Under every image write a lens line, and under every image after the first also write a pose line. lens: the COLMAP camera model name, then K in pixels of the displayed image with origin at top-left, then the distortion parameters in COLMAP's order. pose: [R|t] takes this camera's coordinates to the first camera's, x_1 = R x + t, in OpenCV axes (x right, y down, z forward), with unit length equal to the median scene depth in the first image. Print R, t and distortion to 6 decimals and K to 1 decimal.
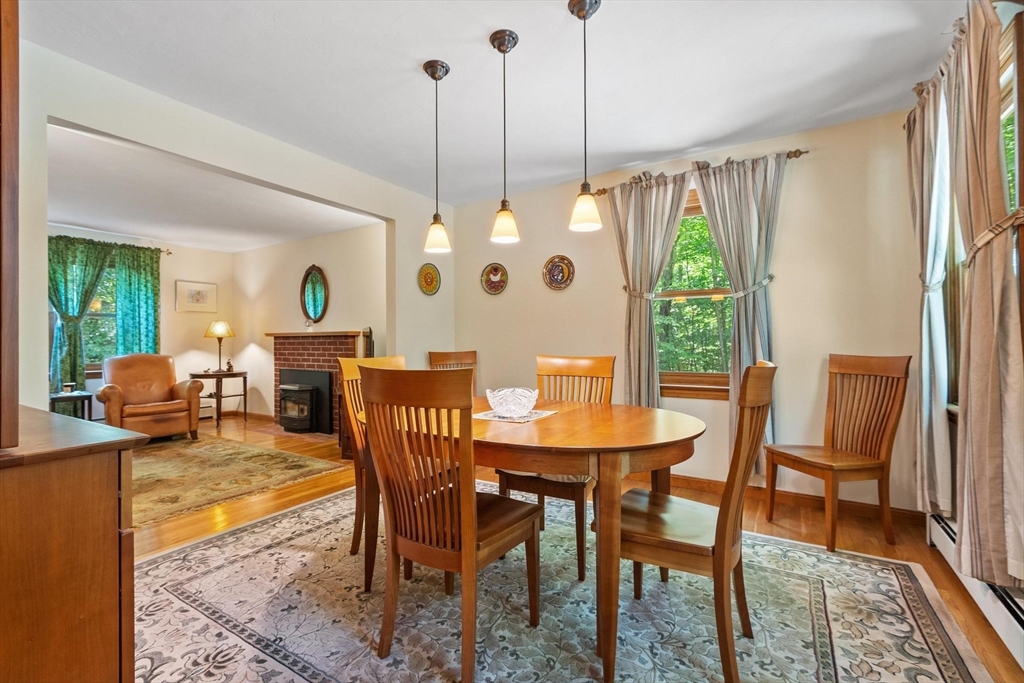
lens RADIAL K [[450.7, 0, 507.7], [0, 450.7, 338.4], [0, 0, 1]] dist [0.004124, -0.001300]
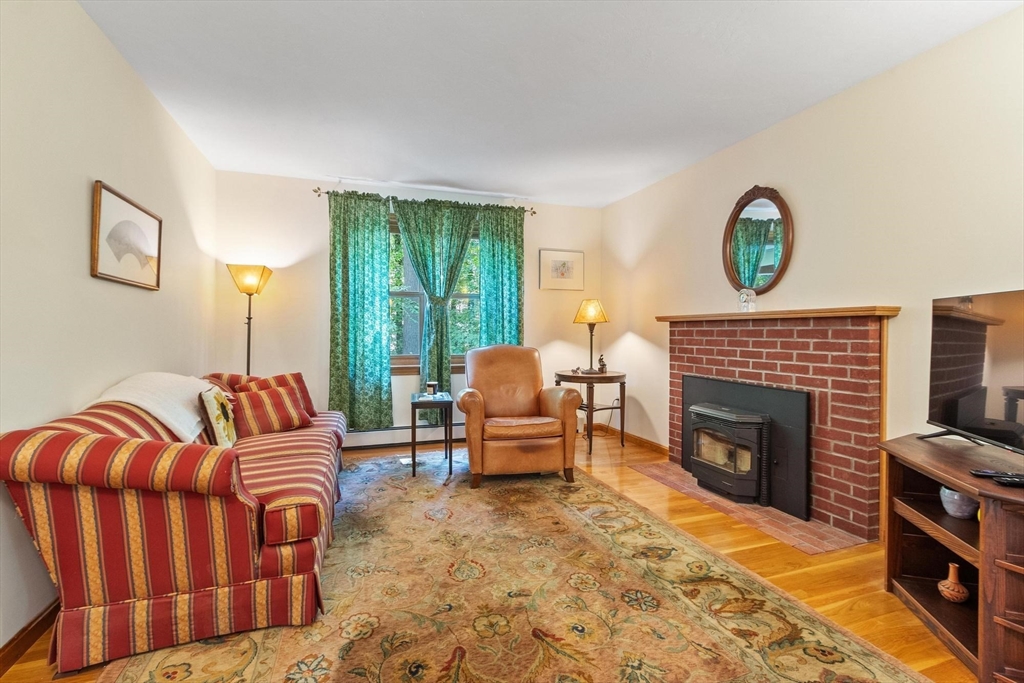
lens RADIAL K [[450.7, 0, 508.7], [0, 450.7, 337.8], [0, 0, 1]] dist [0.004124, -0.001300]
pose [[0.786022, 0.015440, -0.618006, -0.335470], [-0.003066, 0.999773, 0.021079, 0.006131], [0.618191, -0.014674, 0.785891, 0.406584]]
